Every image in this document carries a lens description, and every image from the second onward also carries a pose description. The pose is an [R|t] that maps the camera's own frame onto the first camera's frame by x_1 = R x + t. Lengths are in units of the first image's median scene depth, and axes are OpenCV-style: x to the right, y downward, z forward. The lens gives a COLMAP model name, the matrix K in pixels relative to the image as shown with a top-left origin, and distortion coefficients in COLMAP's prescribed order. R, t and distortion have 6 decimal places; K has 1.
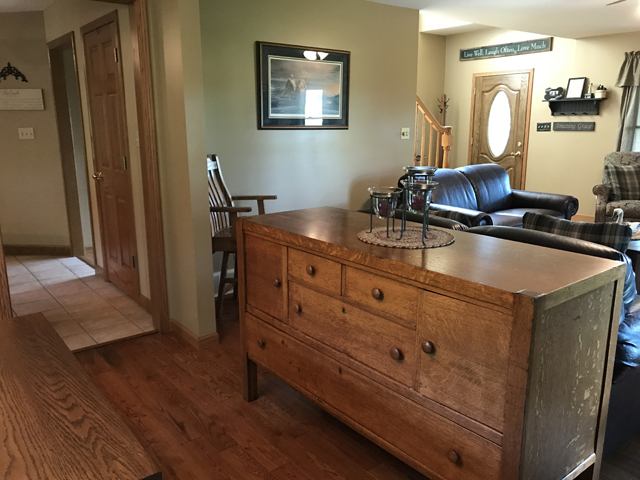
lens RADIAL K [[528.0, 0, 318.6], [0, 528.0, 236.8], [0, 0, 1]] dist [0.034155, -0.035515]
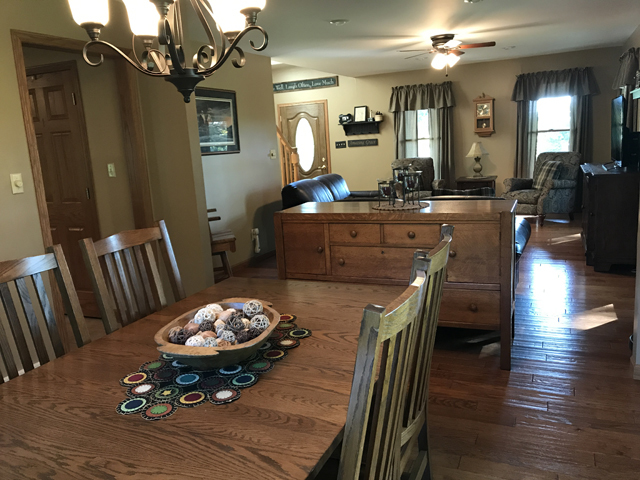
lens RADIAL K [[528.0, 0, 316.3], [0, 528.0, 245.7], [0, 0, 1]] dist [0.034155, -0.035515]
pose [[0.886103, -0.142378, 0.441078, -0.257057], [0.157196, 0.987563, 0.002982, 0.024079], [-0.436017, 0.066693, 0.897464, -0.118245]]
